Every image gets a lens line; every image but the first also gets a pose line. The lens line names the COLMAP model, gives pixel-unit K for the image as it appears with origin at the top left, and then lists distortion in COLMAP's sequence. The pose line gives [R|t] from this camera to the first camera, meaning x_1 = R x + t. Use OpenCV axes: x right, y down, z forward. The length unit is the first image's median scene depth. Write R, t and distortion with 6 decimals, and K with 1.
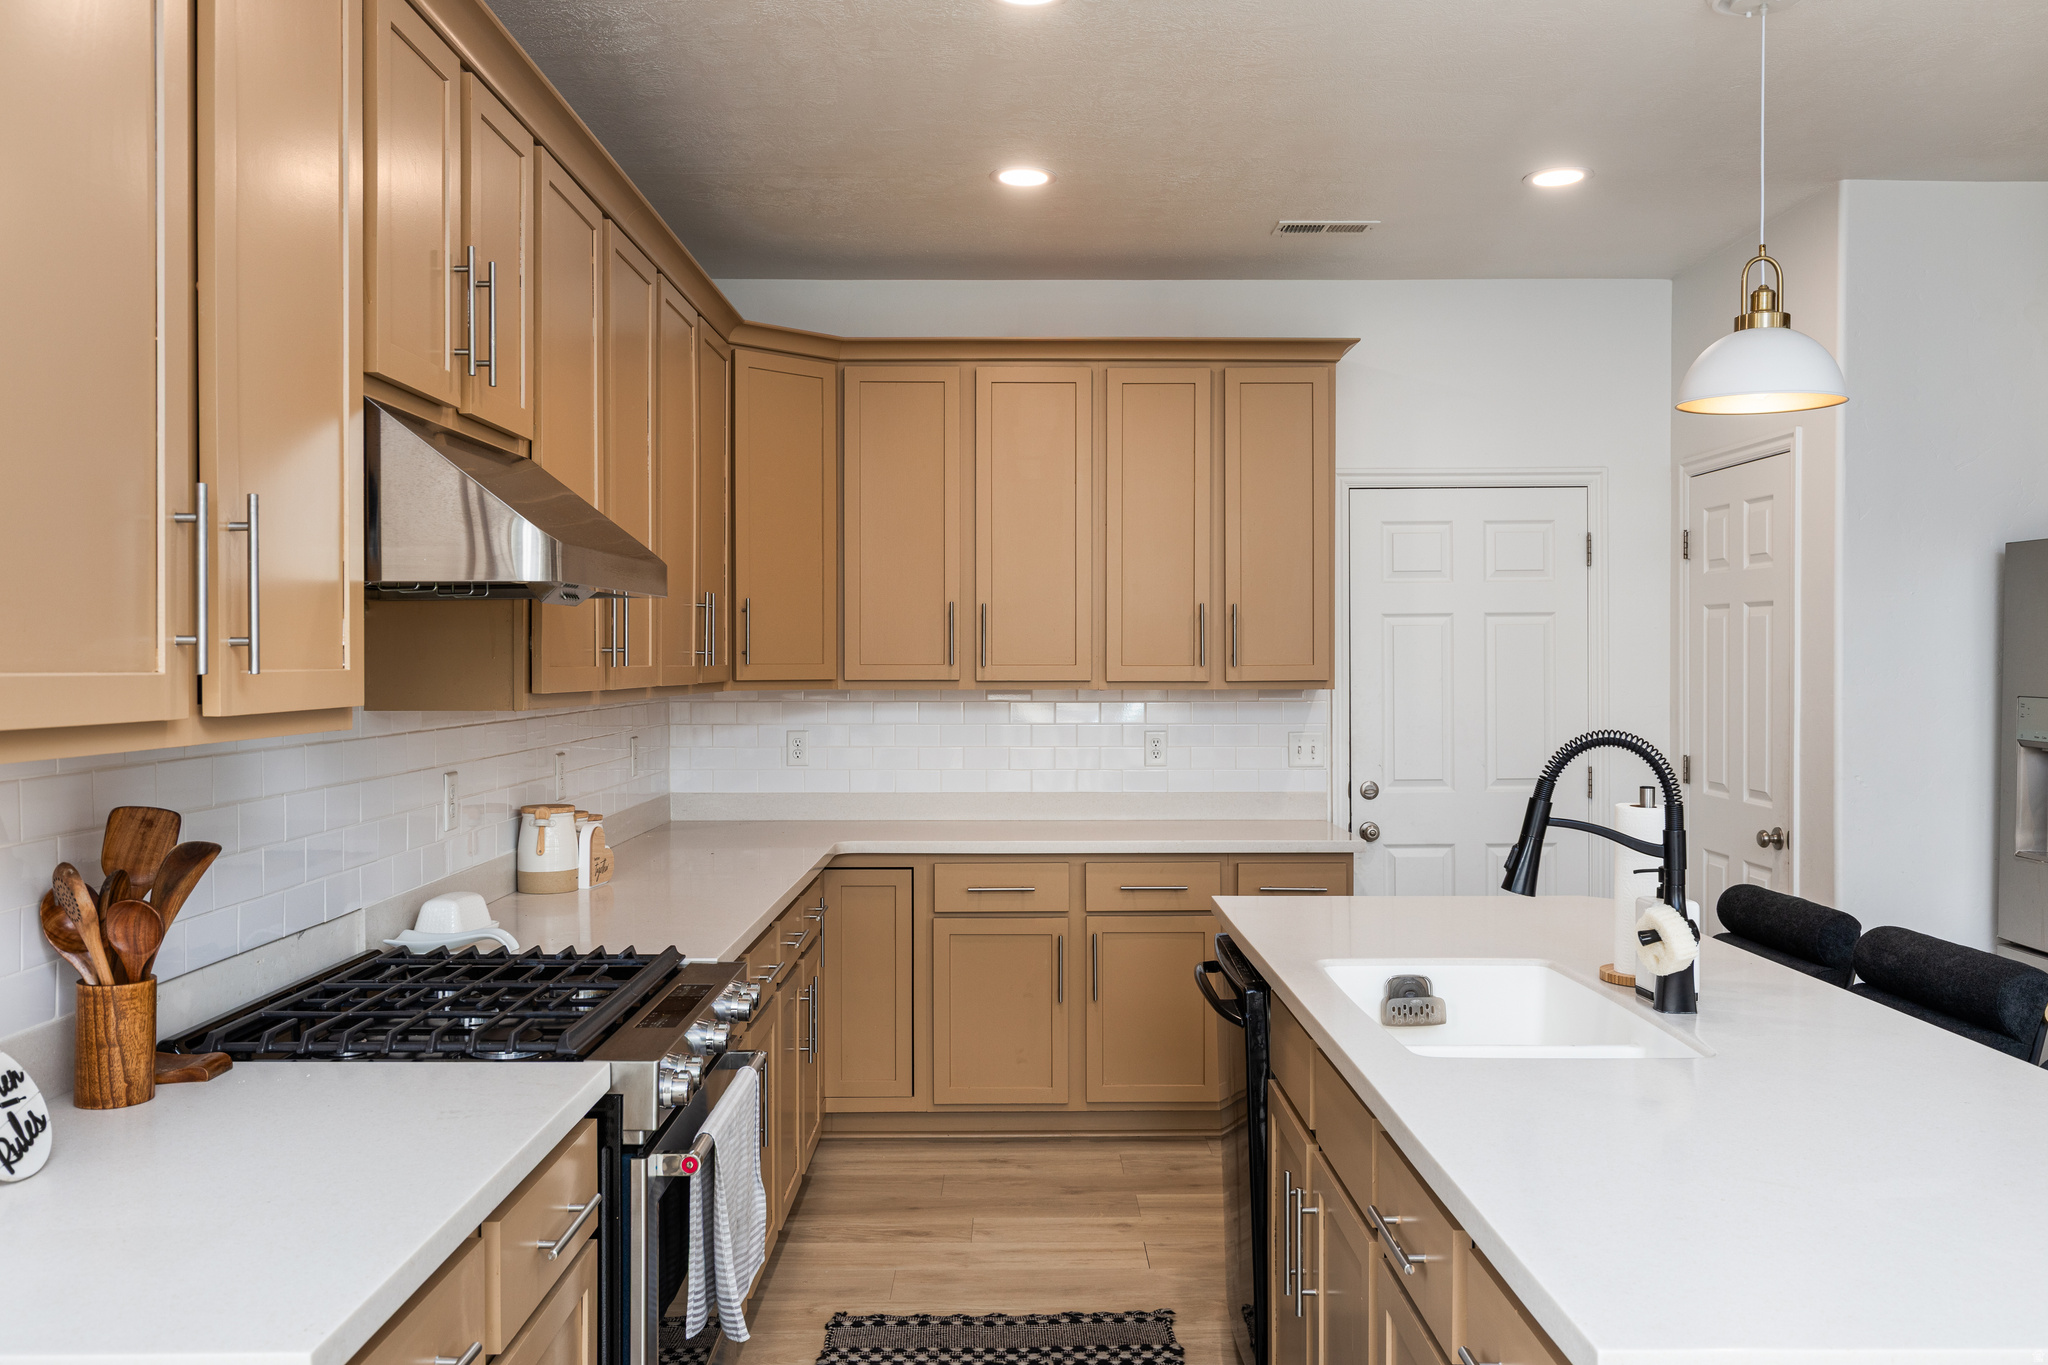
lens RADIAL K [[1644.2, 0, 1024.0], [0, 1644.2, 682.5], [0, 0, 1]] dist [-0.002629, 0.001272]
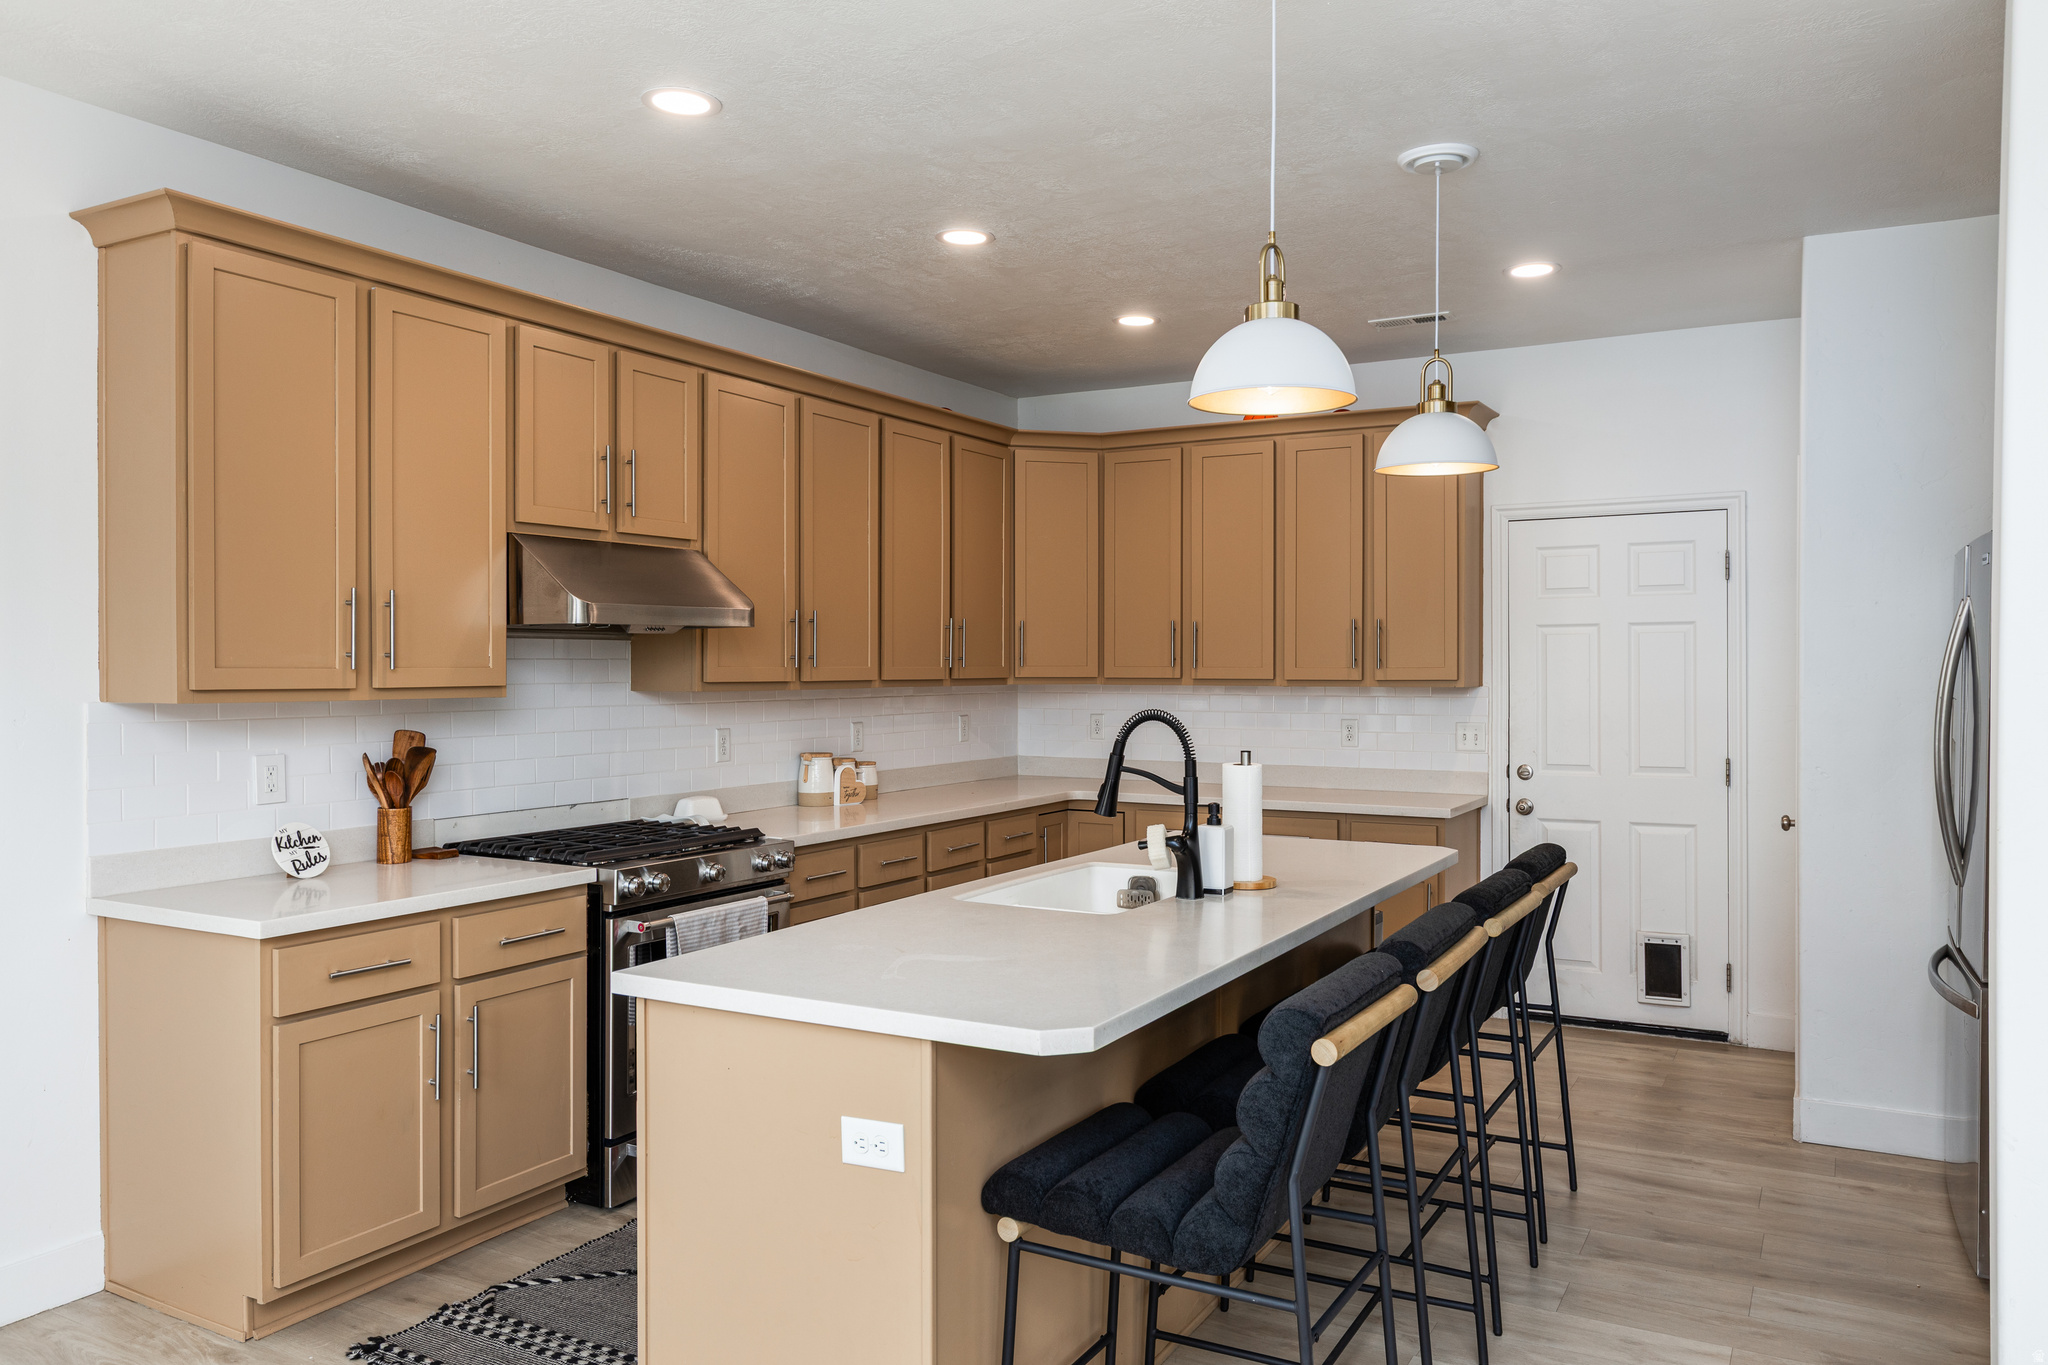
lens RADIAL K [[1450.3, 0, 1024.0], [0, 1450.3, 682.5], [0, 0, 1]] dist [0.000619, -0.000535]
pose [[0.868705, 0.007172, -0.495279, 0.594217], [-0.007457, 0.999971, 0.001402, 0.002004], [0.495275, 0.002476, 0.868733, -0.142710]]
